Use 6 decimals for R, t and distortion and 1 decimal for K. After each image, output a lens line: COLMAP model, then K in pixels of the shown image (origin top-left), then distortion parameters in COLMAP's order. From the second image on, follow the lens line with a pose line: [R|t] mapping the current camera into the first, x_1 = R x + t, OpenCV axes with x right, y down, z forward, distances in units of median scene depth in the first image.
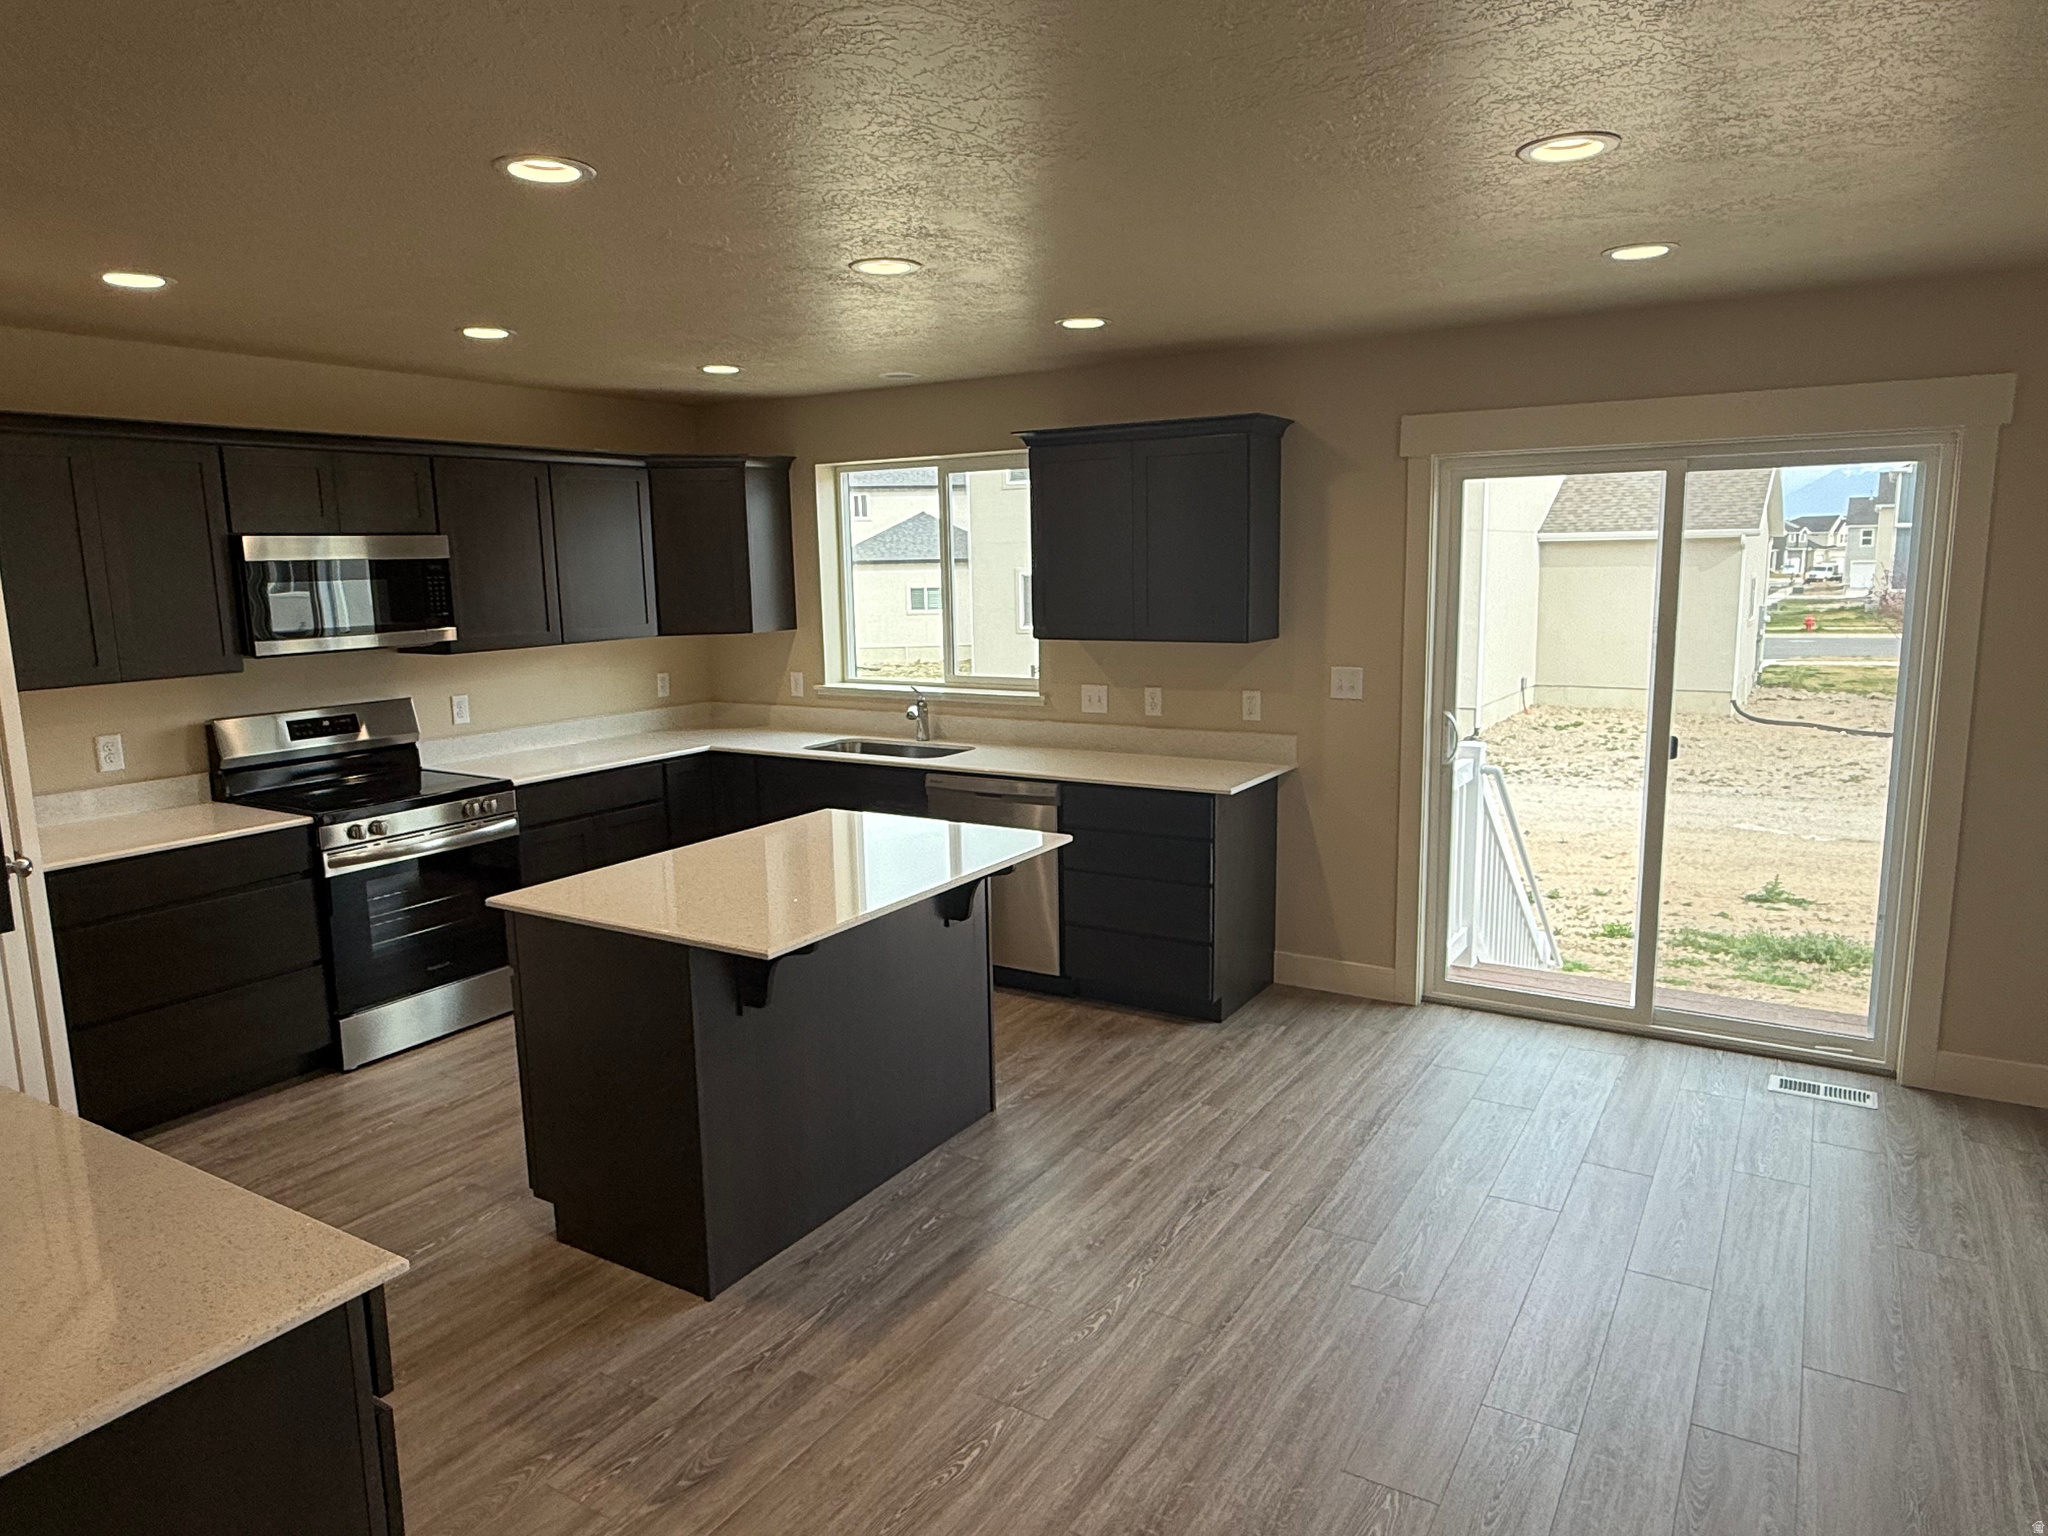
lens RADIAL K [[1269.4, 0, 1024.0], [0, 1269.4, 768.0], [0, 0, 1]] dist [-0.005202, -0.001028]
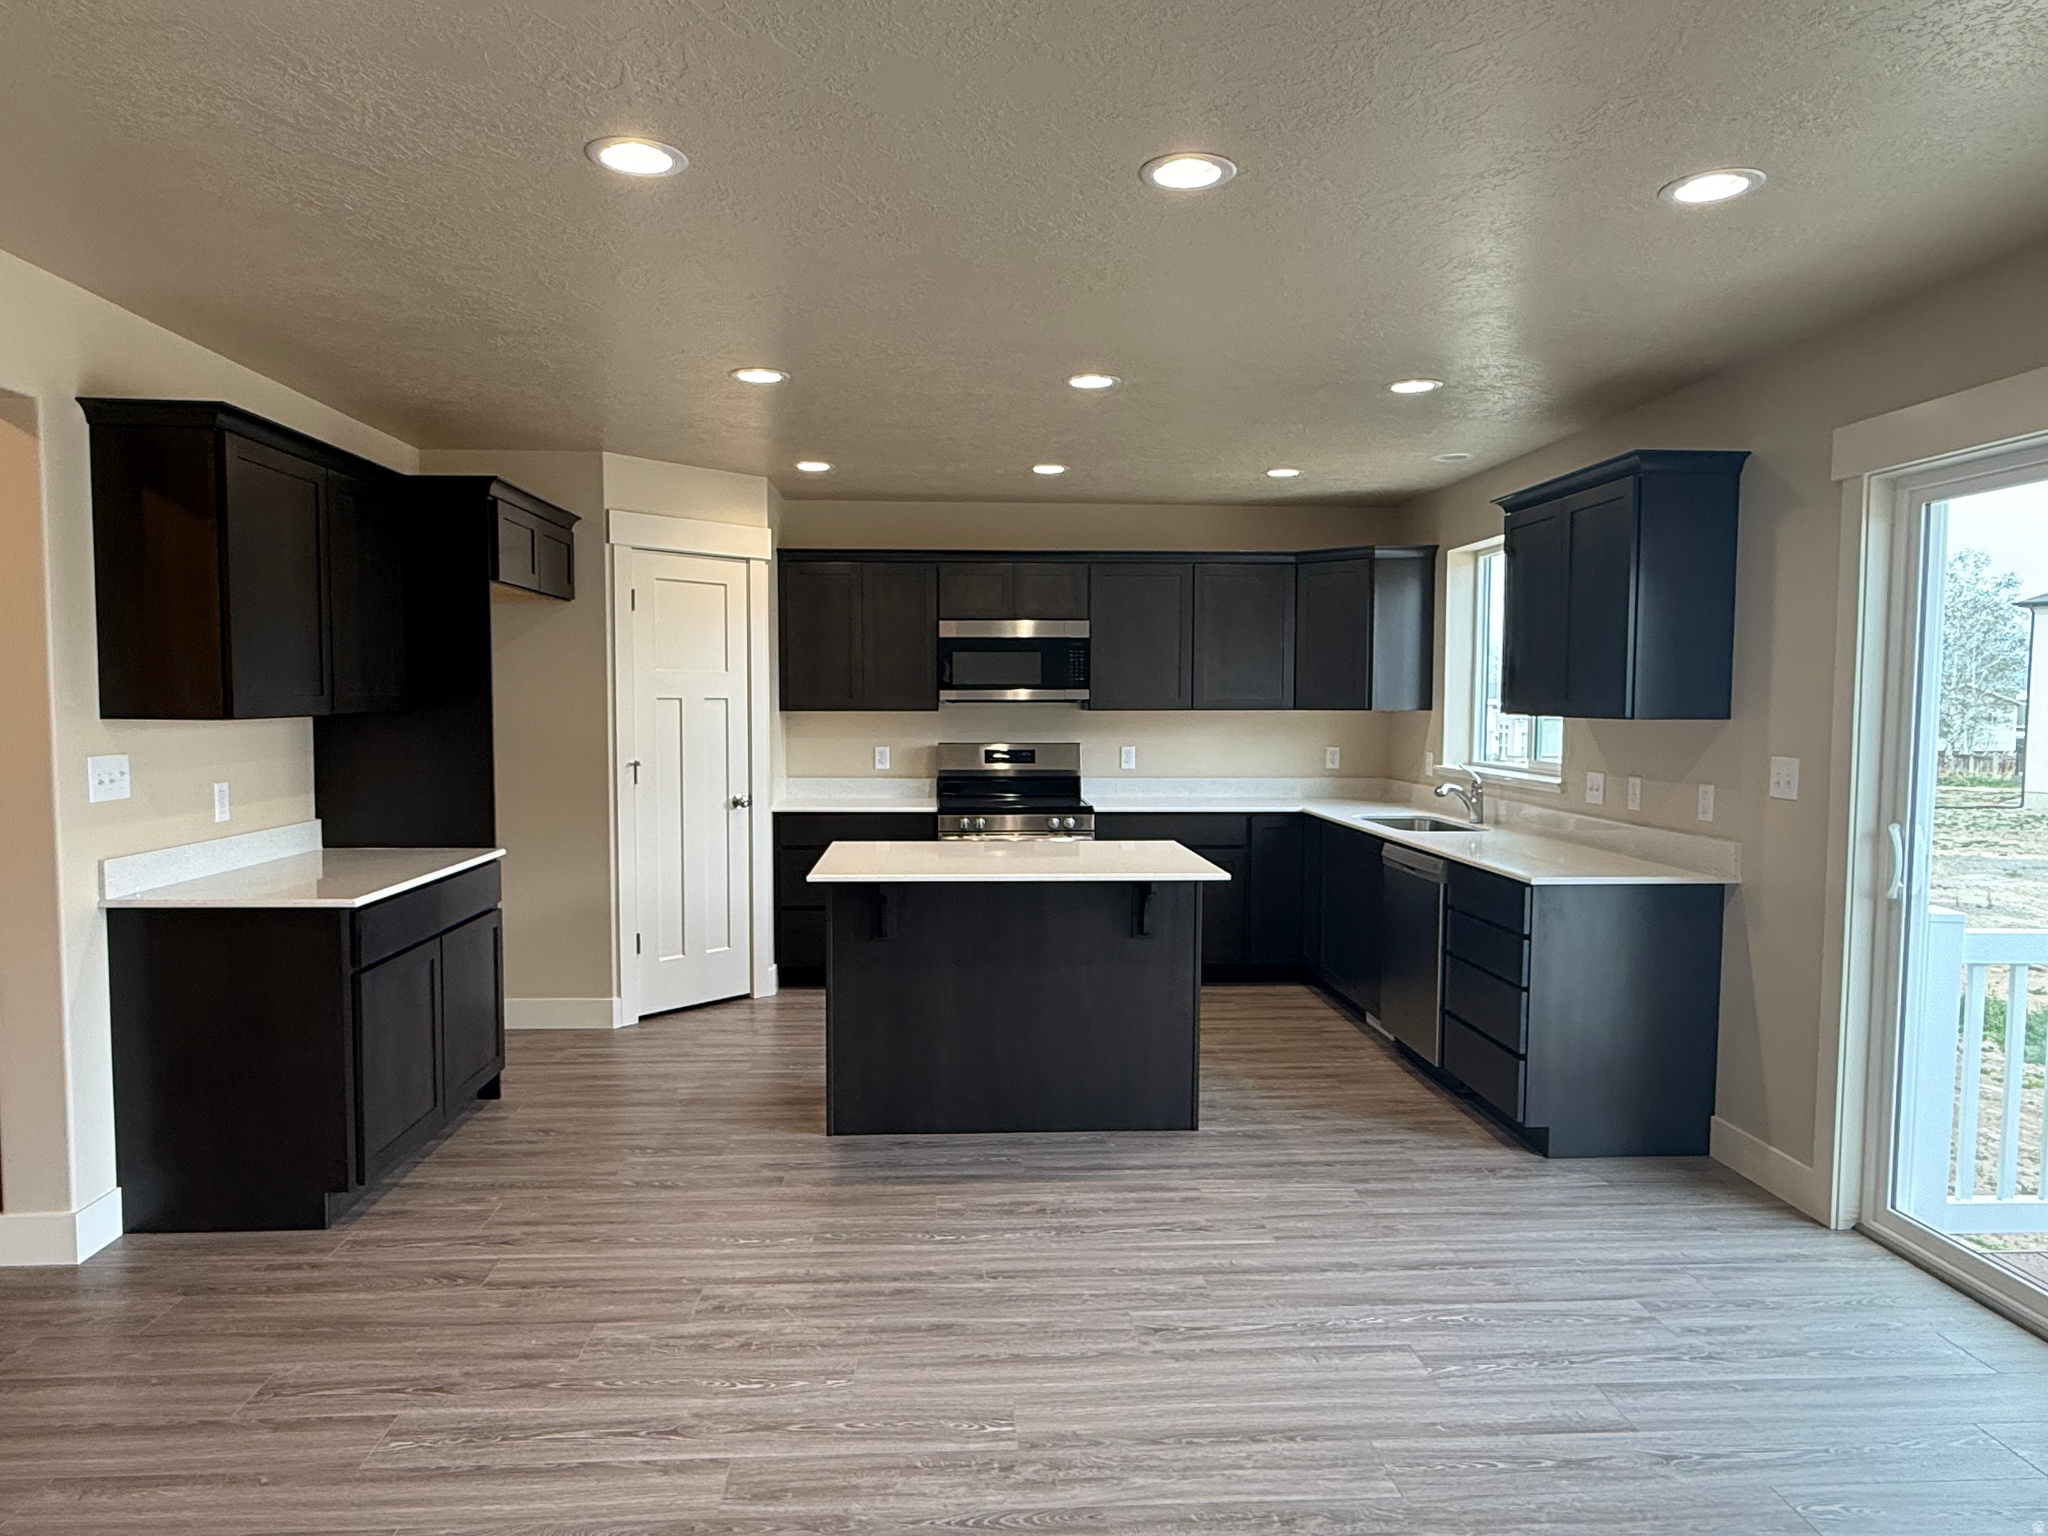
lens RADIAL K [[1269.4, 0, 1024.0], [0, 1269.4, 768.0], [0, 0, 1]] dist [-0.005202, -0.001028]
pose [[0.590722, 0.066391, -0.804139, 0.611242], [-0.144756, 0.989160, -0.024672, 0.013329], [0.793784, 0.130978, 0.593929, 0.178666]]
